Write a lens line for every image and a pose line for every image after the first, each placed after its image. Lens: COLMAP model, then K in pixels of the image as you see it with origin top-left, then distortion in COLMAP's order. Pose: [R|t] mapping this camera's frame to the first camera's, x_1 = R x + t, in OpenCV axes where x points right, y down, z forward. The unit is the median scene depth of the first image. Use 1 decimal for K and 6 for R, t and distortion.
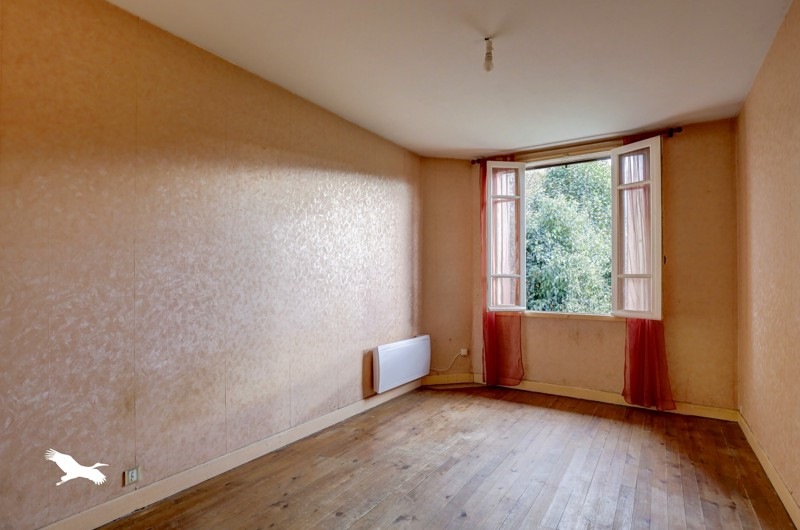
lens RADIAL K [[404.8, 0, 400.0], [0, 404.8, 265.0], [0, 0, 1]] dist [-0.023675, 0.000817]
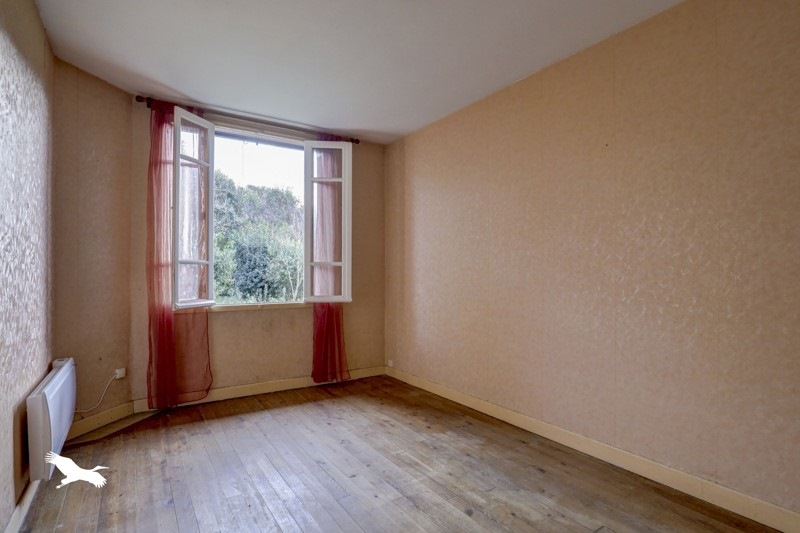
lens RADIAL K [[404.8, 0, 400.0], [0, 404.8, 266.5], [0, 0, 1]] dist [-0.023675, 0.000817]
pose [[0.392626, 0.011851, 0.919622, -0.332377], [-0.026588, 0.999645, -0.001530, 0.029722], [-0.919314, -0.023850, 0.392802, 0.372250]]
